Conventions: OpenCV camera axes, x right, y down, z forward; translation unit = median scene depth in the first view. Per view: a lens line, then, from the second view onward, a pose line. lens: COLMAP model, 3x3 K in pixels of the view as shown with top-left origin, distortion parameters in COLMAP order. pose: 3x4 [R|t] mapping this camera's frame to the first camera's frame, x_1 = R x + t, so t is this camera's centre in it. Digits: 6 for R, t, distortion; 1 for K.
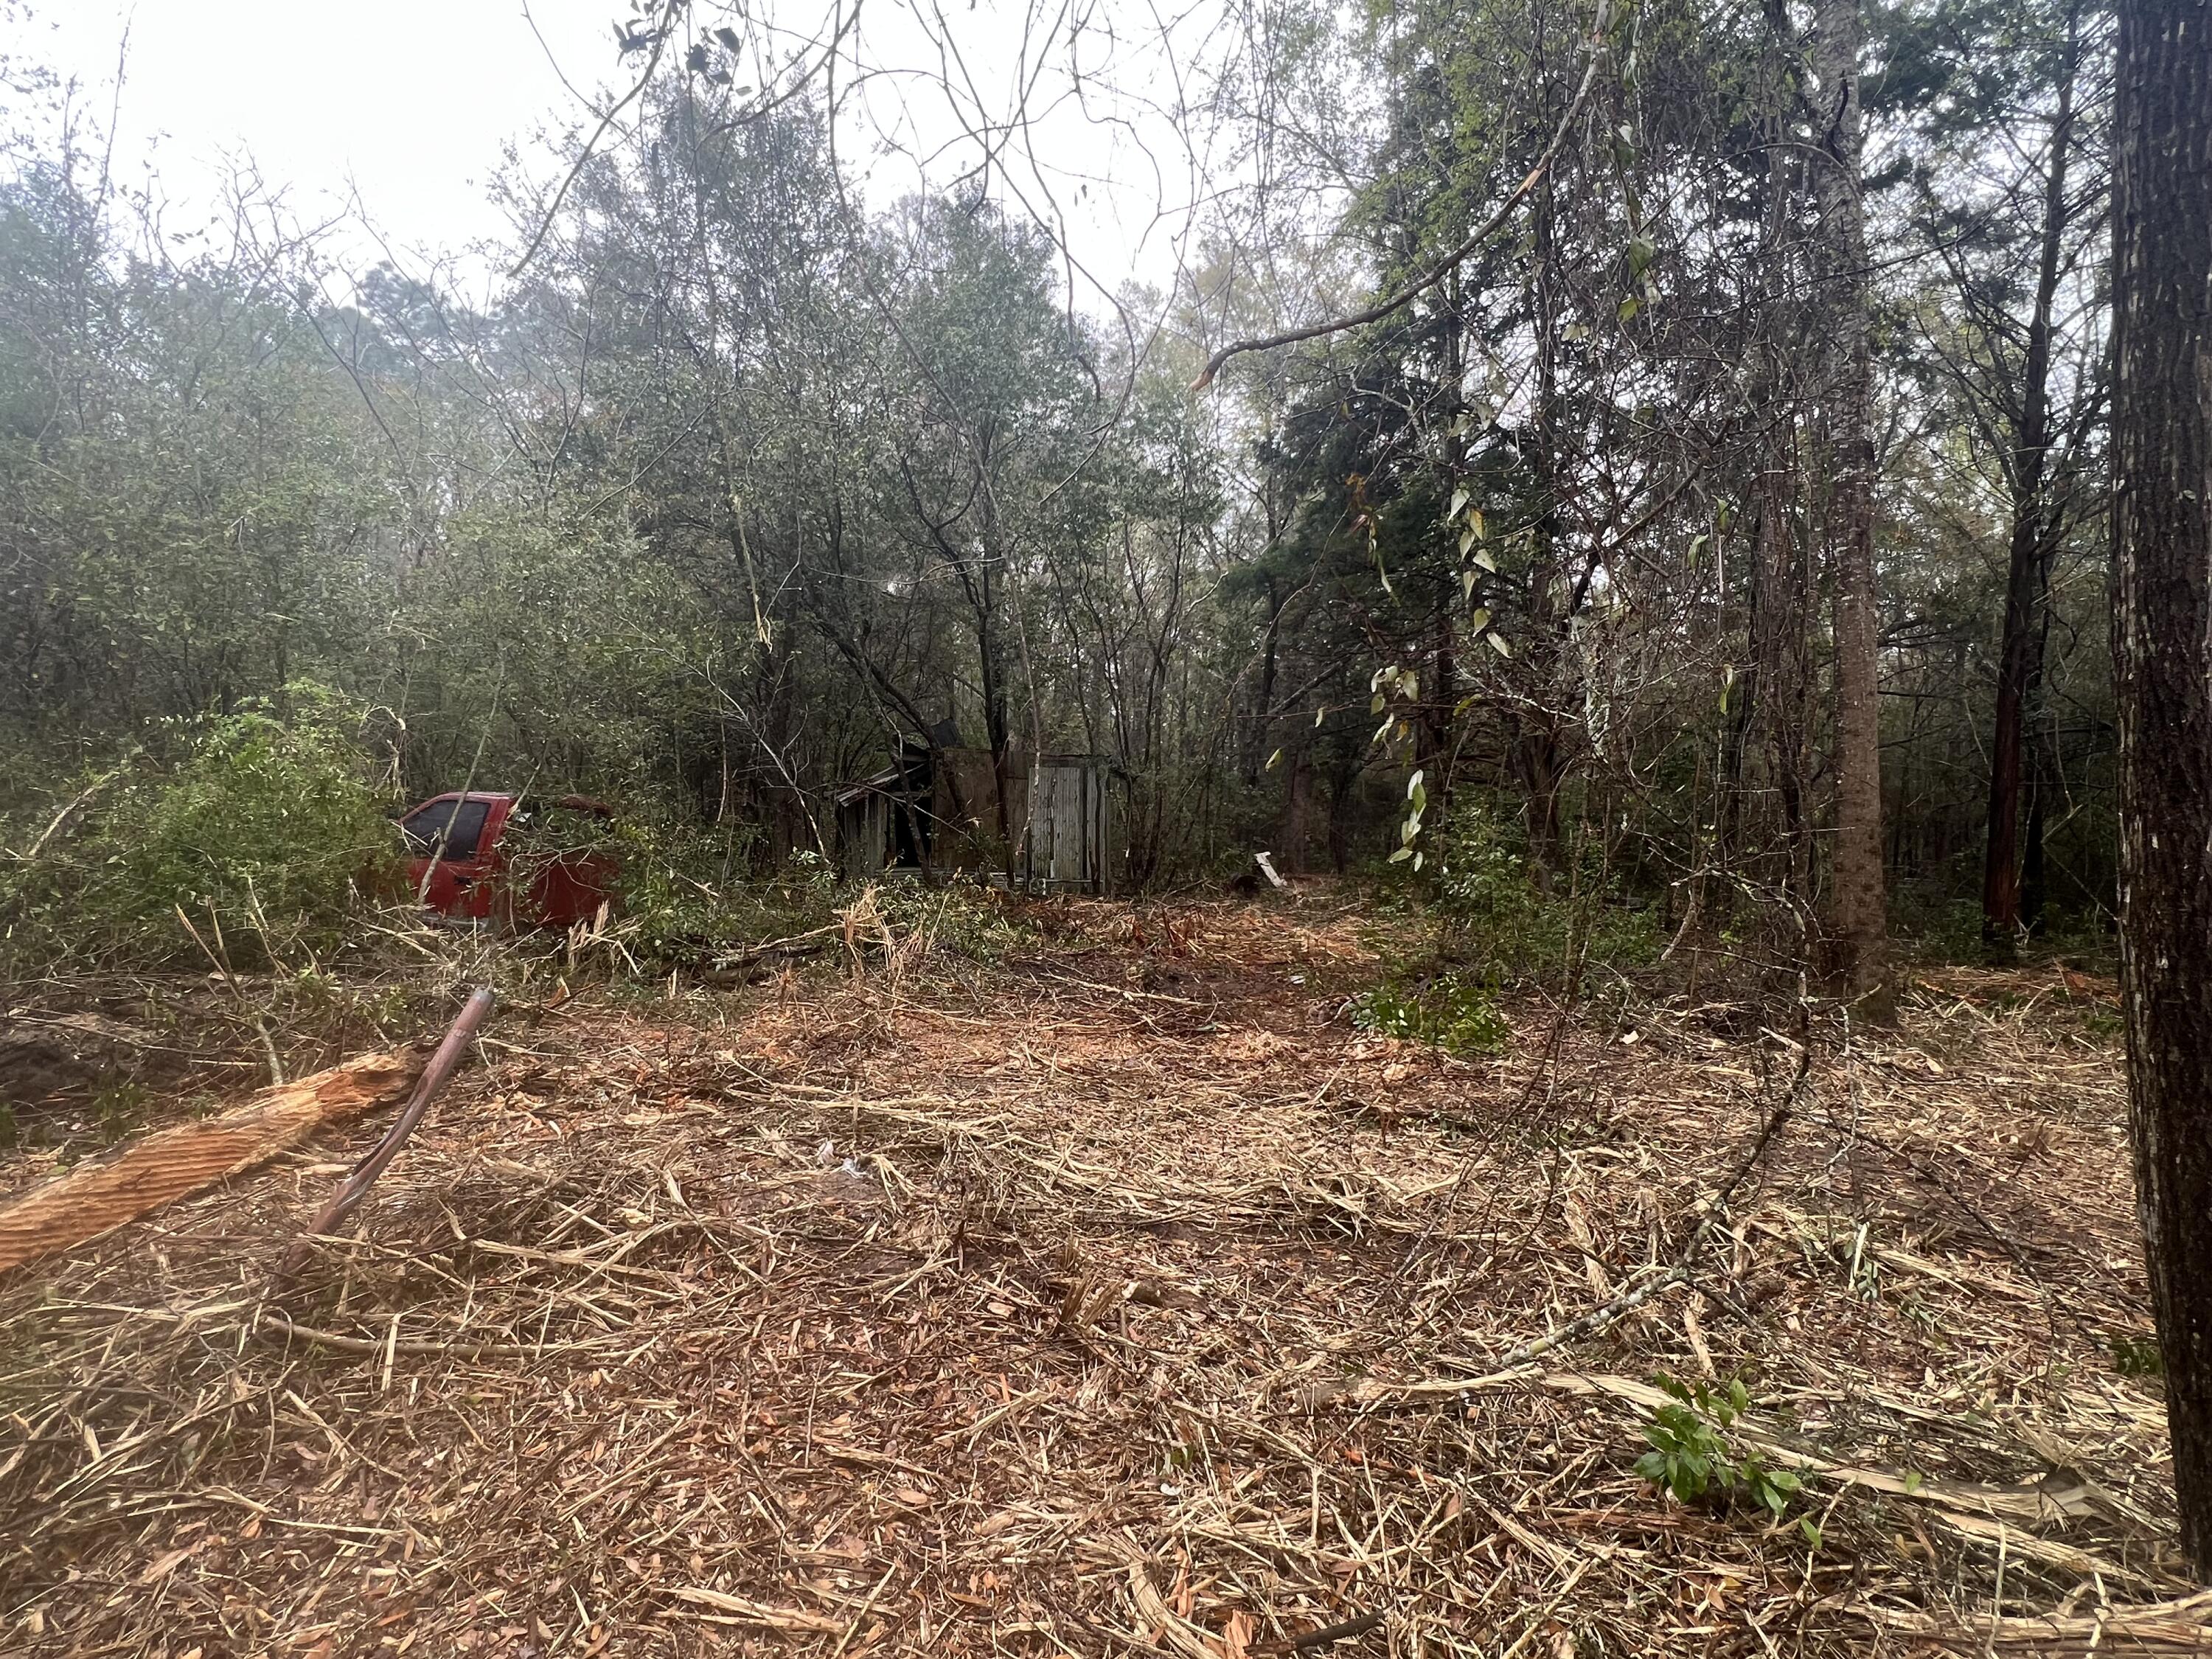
lens RADIAL K [[1096.5, 0, 1097.3], [0, 1096.5, 831.1], [0, 0, 1]] dist [-0.012429, 0.002114]
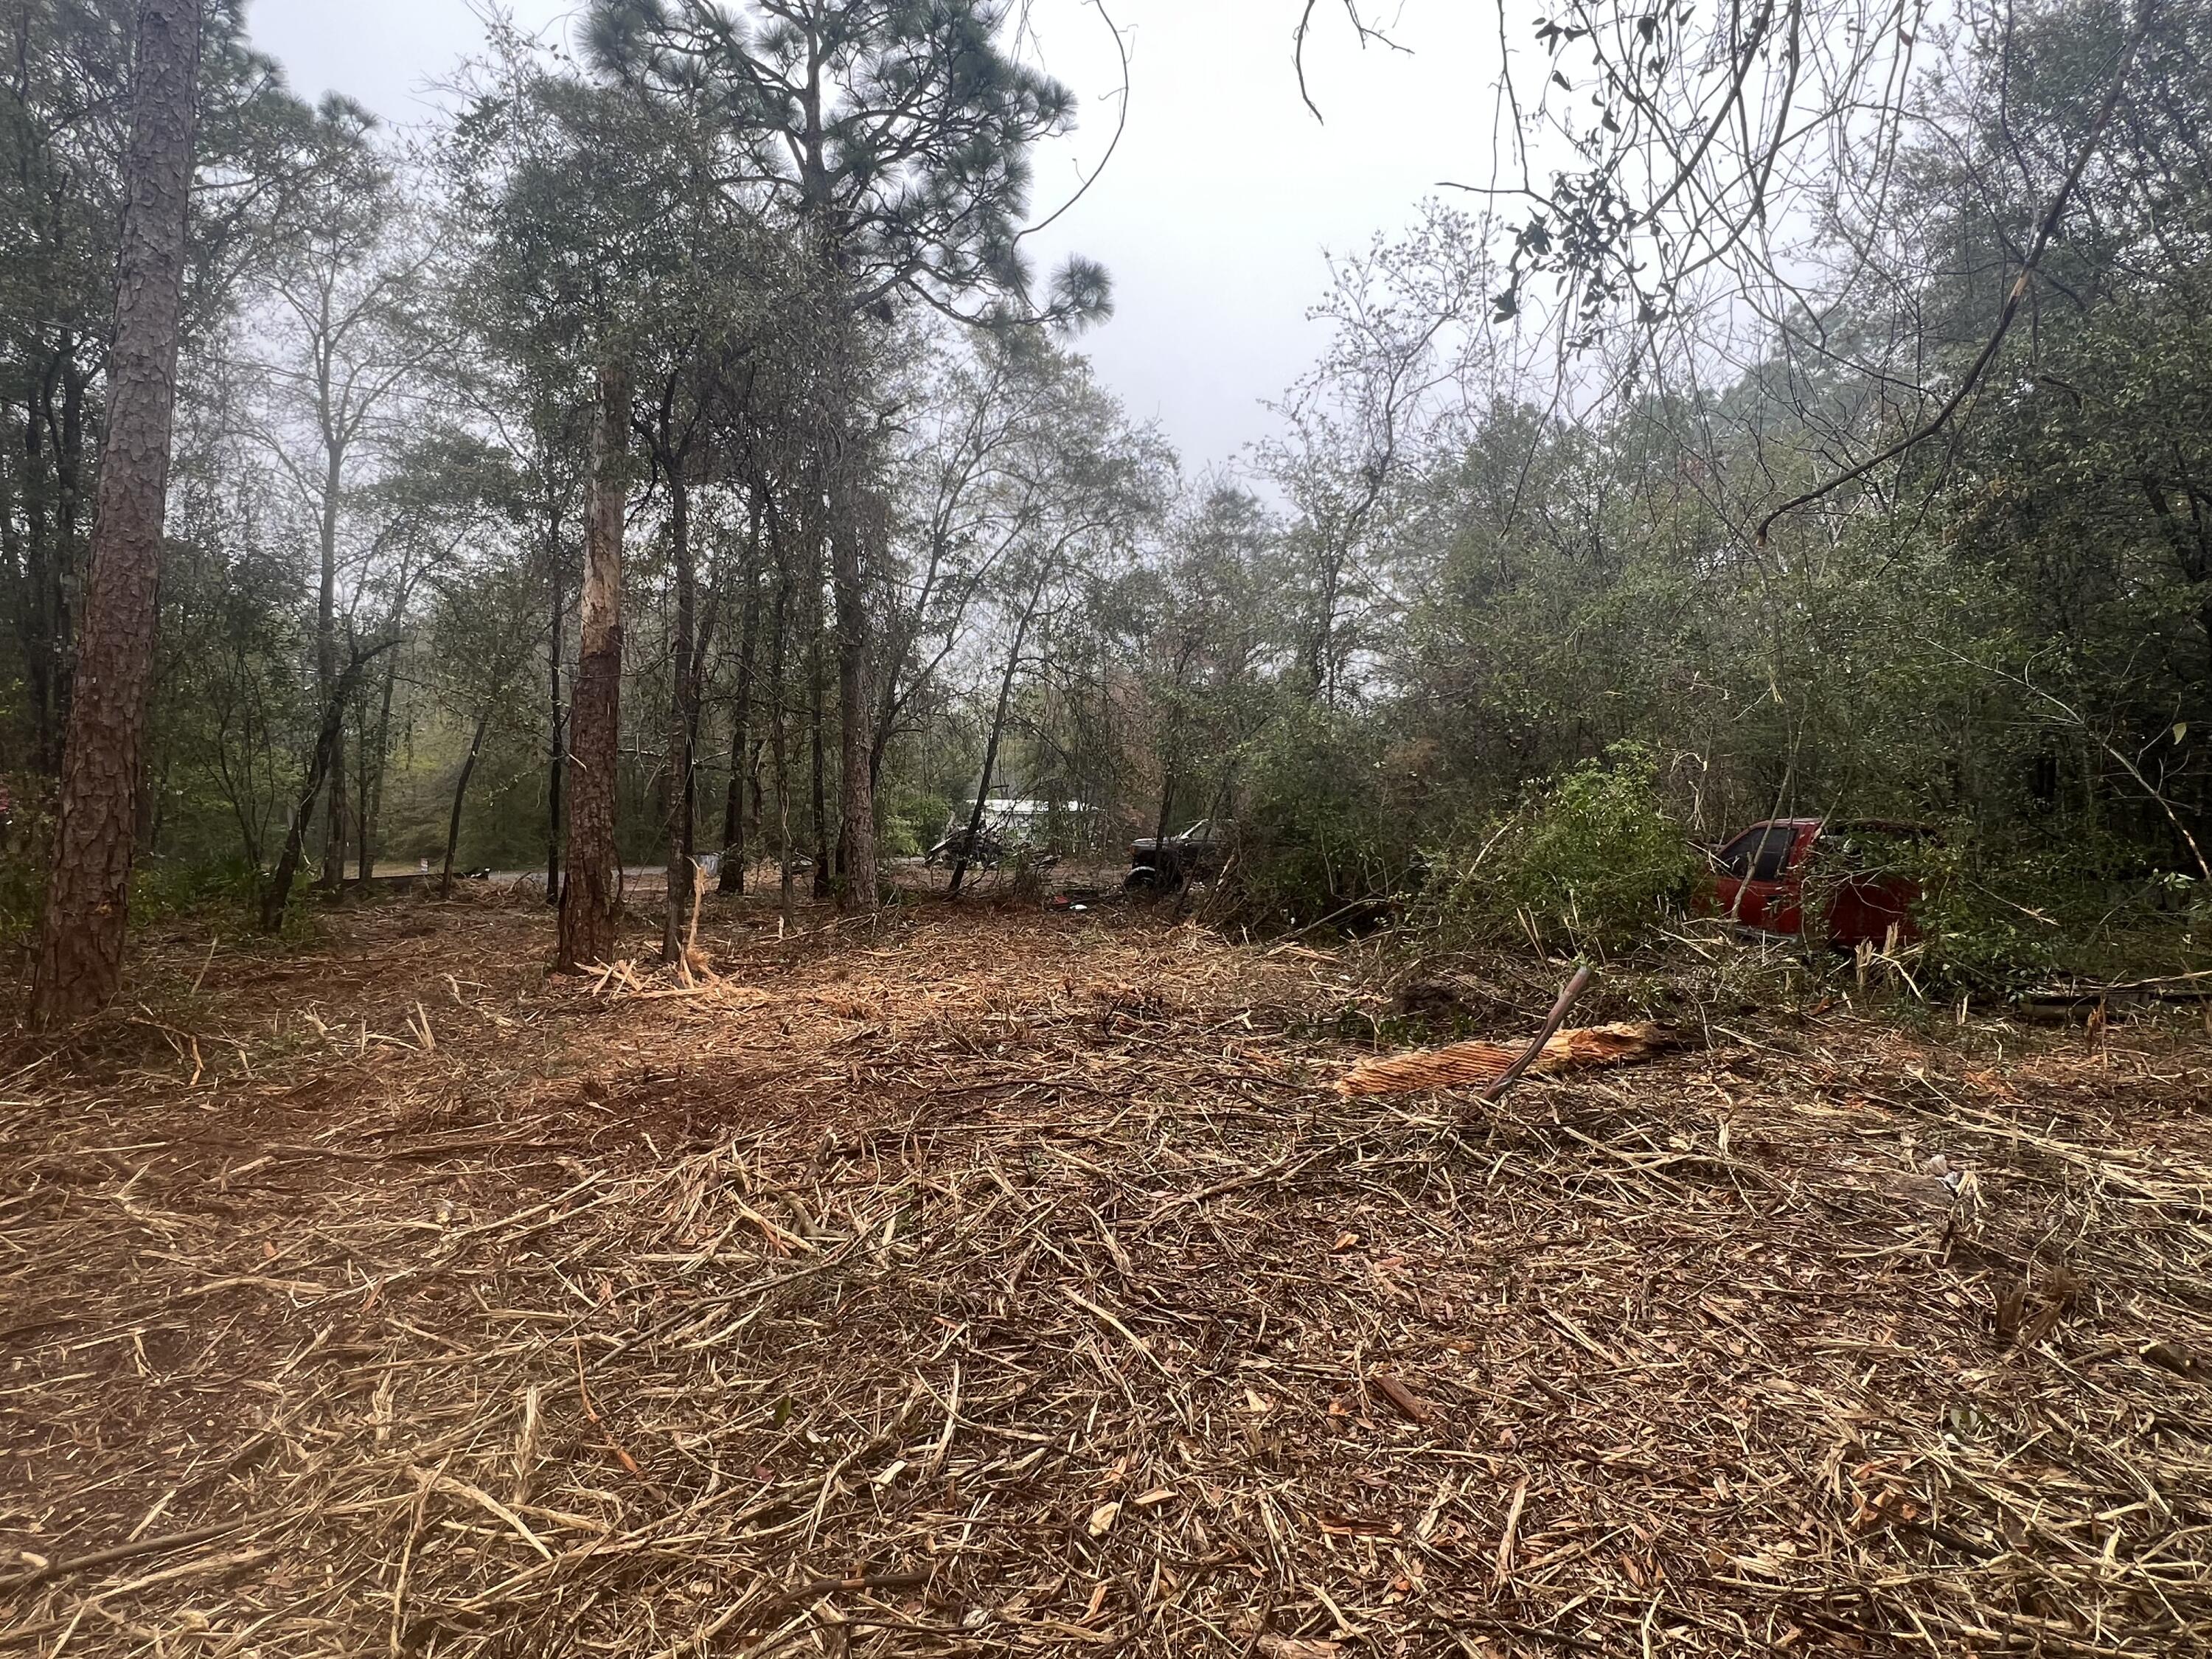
lens RADIAL K [[1096.5, 0, 1097.3], [0, 1096.5, 831.1], [0, 0, 1]] dist [-0.012429, 0.002114]
pose [[0.374863, -0.031082, -0.926559, 0.364834], [0.013835, 0.999514, -0.027932, -0.004929], [0.926977, -0.002348, 0.375110, -0.111999]]
